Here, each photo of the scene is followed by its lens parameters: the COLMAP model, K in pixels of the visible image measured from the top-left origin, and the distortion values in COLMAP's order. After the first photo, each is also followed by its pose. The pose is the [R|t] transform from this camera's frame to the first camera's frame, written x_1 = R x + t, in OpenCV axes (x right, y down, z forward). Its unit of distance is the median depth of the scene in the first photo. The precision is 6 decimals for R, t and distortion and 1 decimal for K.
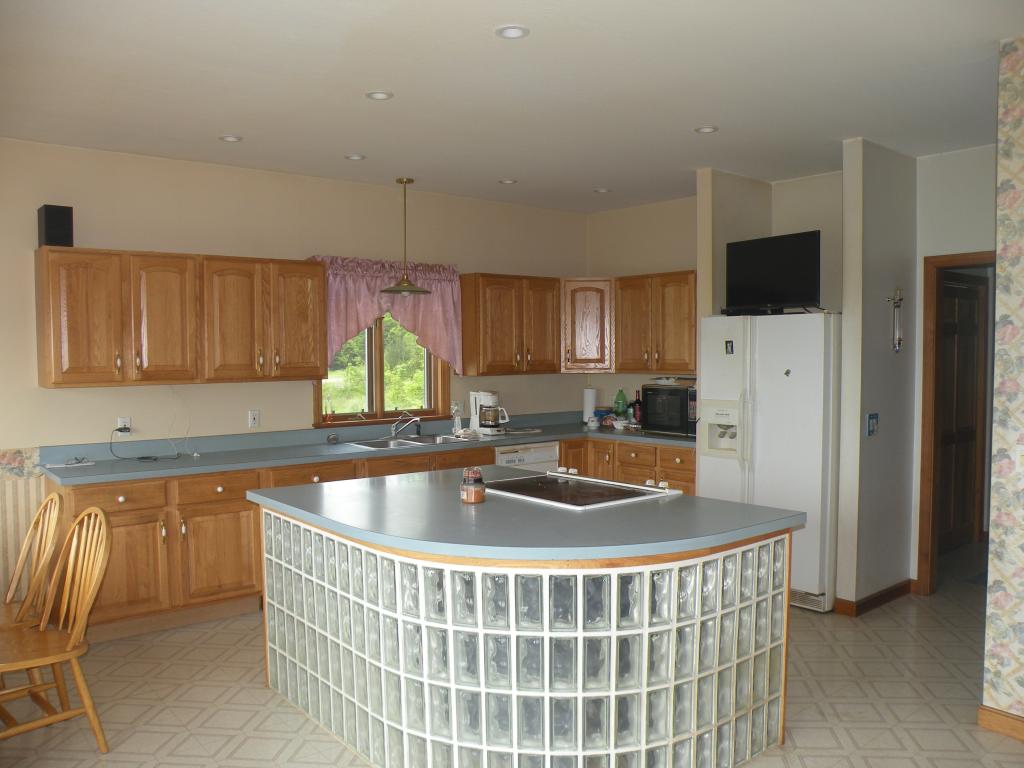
lens RADIAL K [[840.1, 0, 513.1], [0, 840.1, 387.6], [0, 0, 1]] dist [-0.142593, 0.136575]
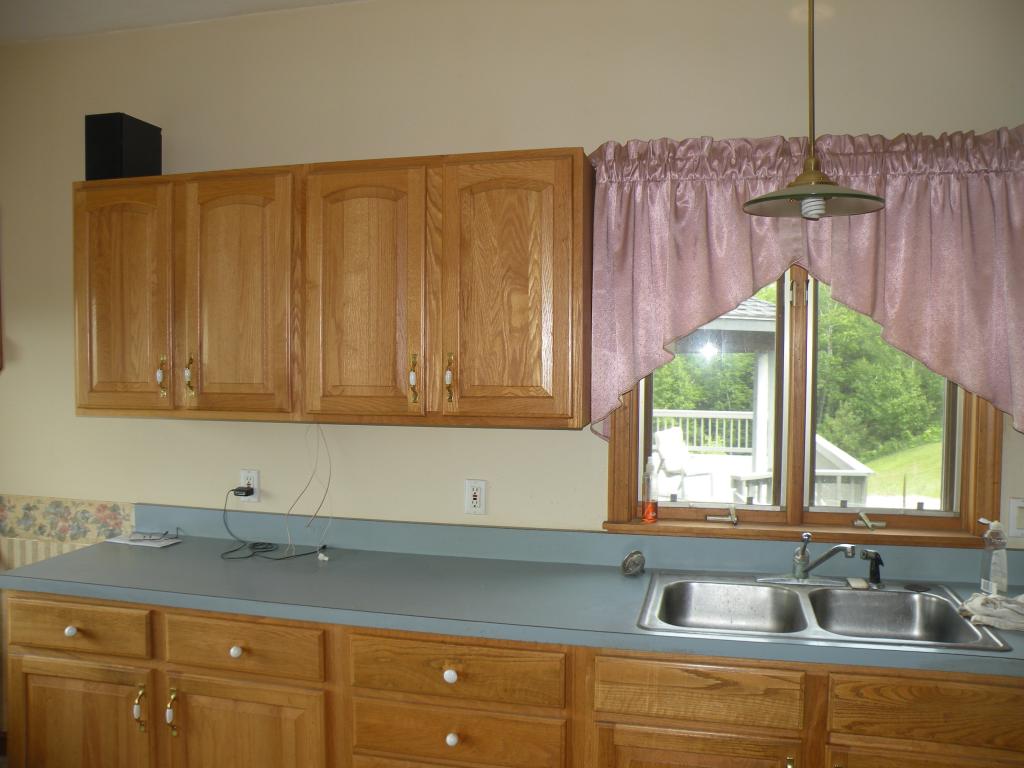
lens RADIAL K [[840.1, 0, 508.4], [0, 840.1, 381.0], [0, 0, 1]] dist [-0.142593, 0.136575]
pose [[0.605207, 0.032385, -0.795409, 0.098894], [-0.043461, 0.999026, 0.007607, -0.038780], [0.794881, 0.029965, 0.606025, 0.794738]]
